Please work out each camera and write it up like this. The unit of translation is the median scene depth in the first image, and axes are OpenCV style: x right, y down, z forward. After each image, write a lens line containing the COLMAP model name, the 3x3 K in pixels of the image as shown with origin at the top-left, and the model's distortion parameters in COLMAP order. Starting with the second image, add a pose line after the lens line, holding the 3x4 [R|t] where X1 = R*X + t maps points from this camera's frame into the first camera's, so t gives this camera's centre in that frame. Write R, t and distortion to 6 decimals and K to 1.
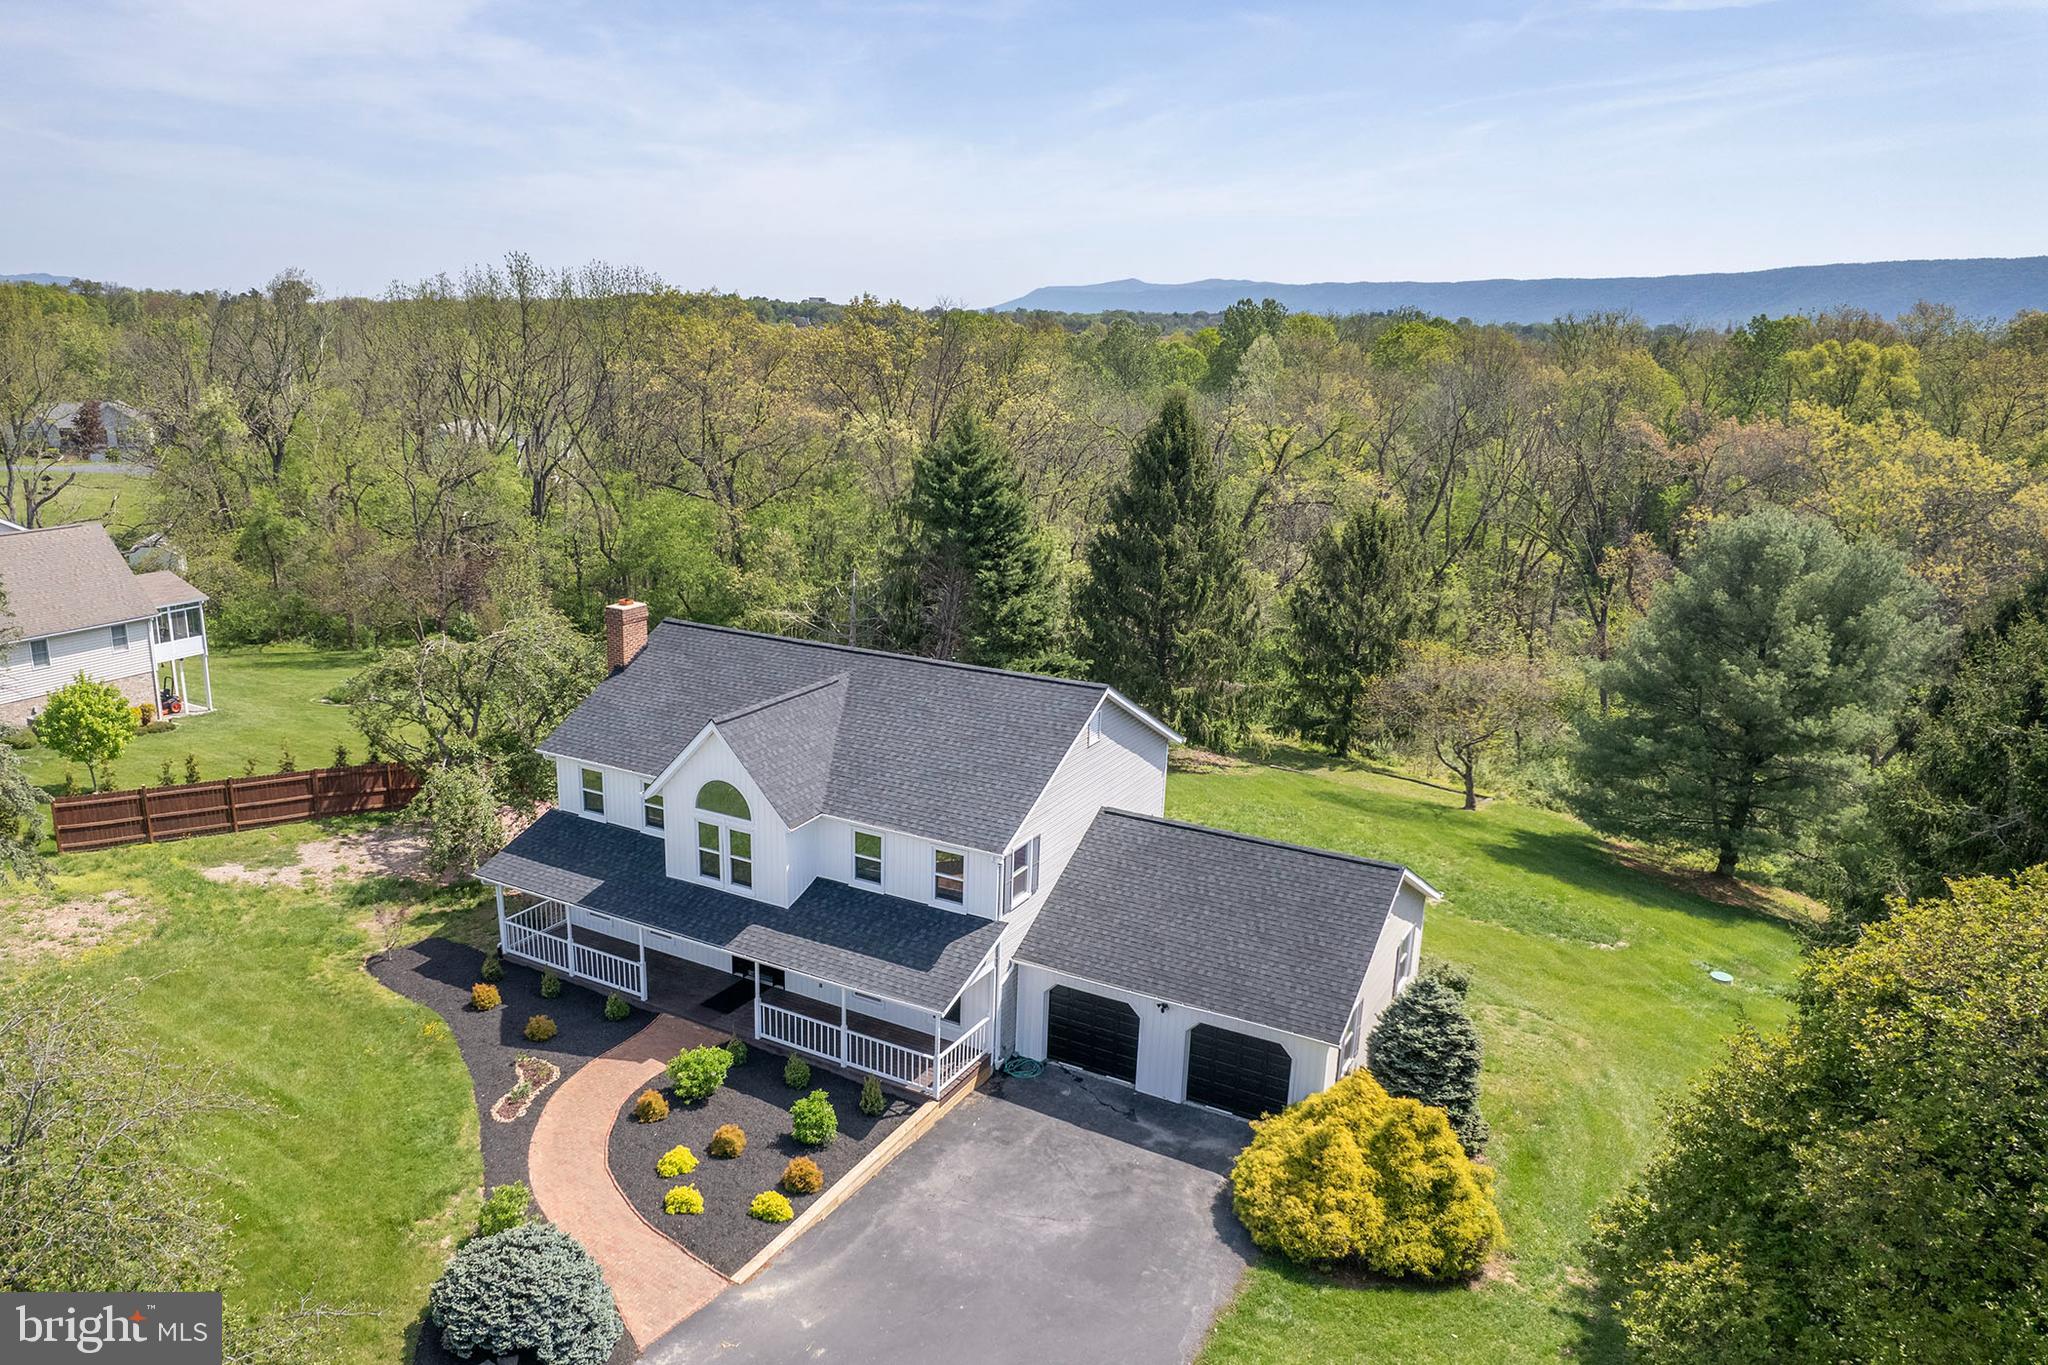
lens RADIAL K [[1404.8, 0, 942.1], [0, 1404.8, 713.1], [0, 0, 1]] dist [-0.048338, 0.001474]
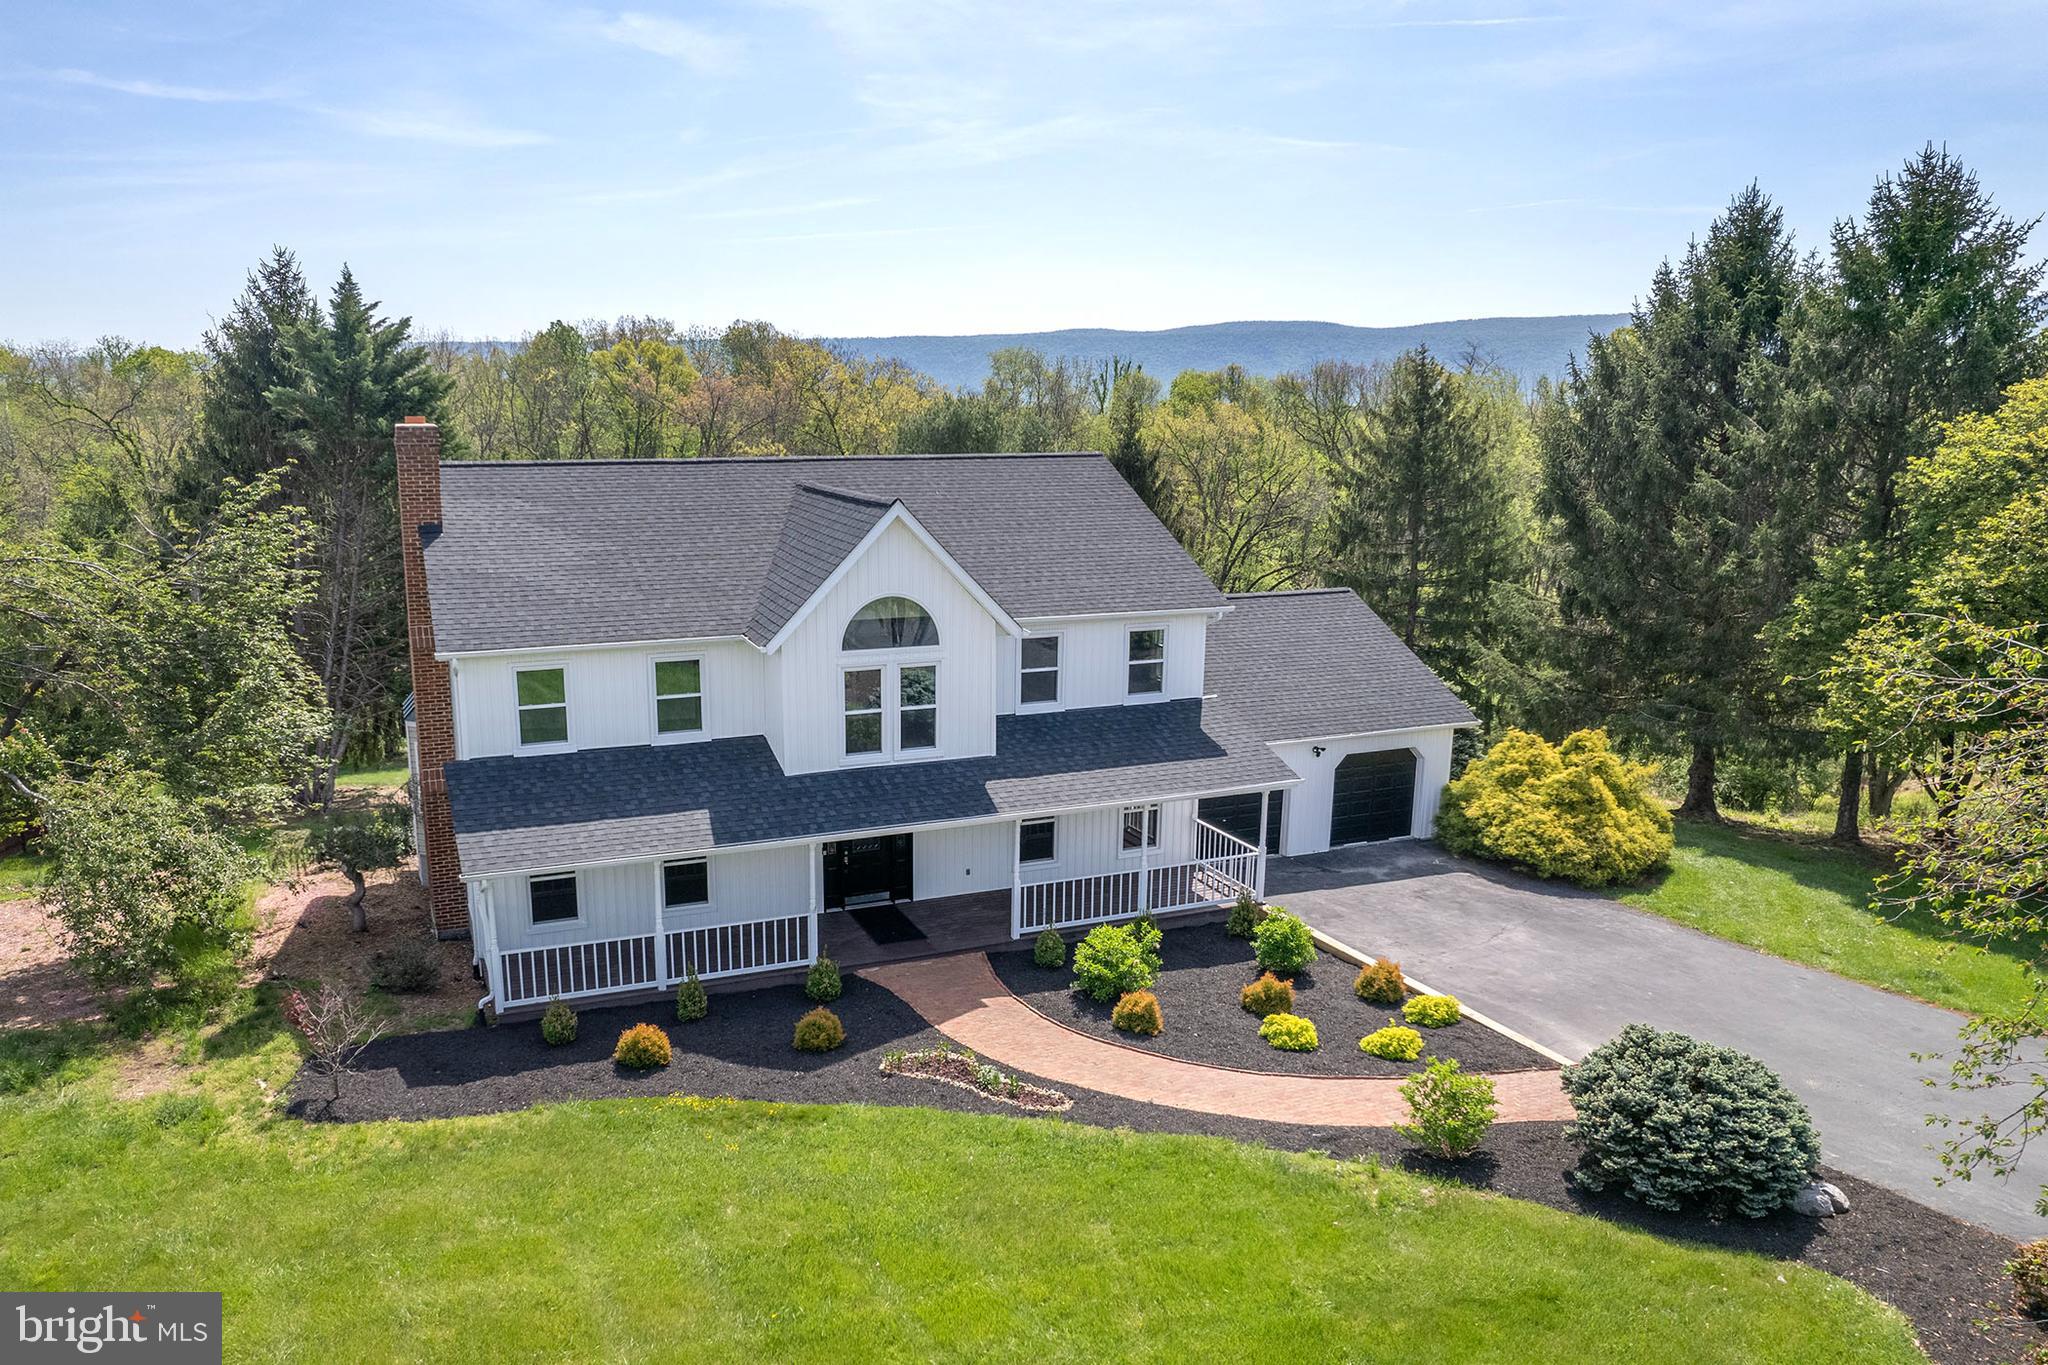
lens RADIAL K [[1416.2, 0, 911.2], [0, 1416.2, 714.1], [0, 0, 1]] dist [-0.055773, 0.032593]
pose [[0.614682, -0.182049, 0.767479, -0.706397], [0.220529, 0.973863, 0.054380, 0.070011], [-0.757320, 0.135825, 0.638763, 0.567435]]
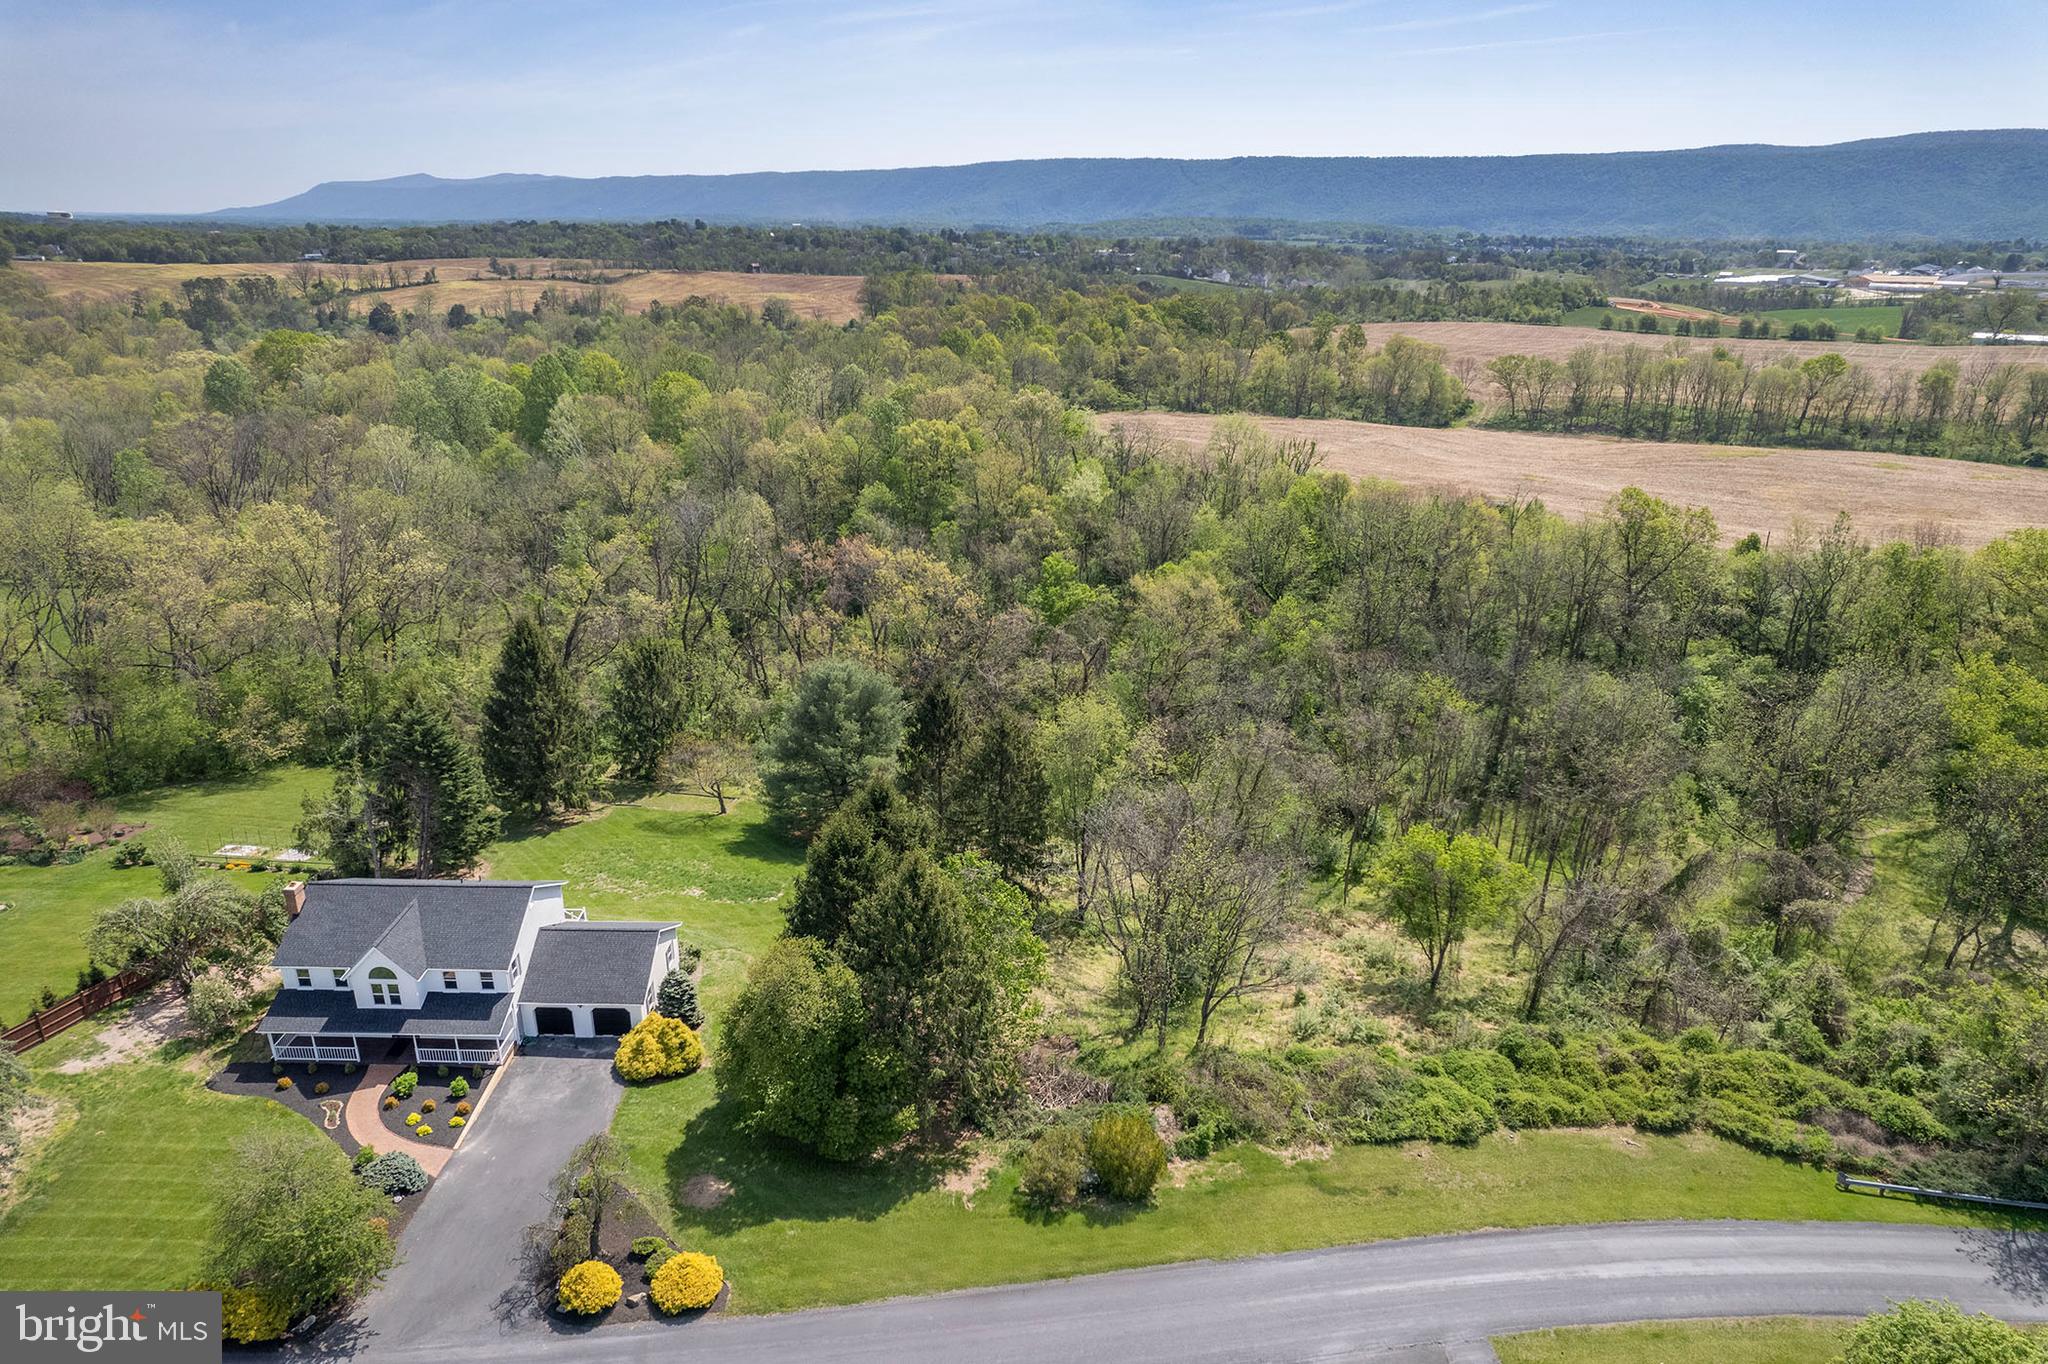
lens RADIAL K [[1229.8, 0, 990.3], [0, 1229.8, 681.1], [0, 0, 1]] dist [-0.079050, 0.069292]
pose [[0.857864, -0.178671, 0.481816, -0.173718], [0.141078, 0.983469, 0.113511, -0.537783], [-0.494132, -0.029404, 0.868889, -1.353445]]
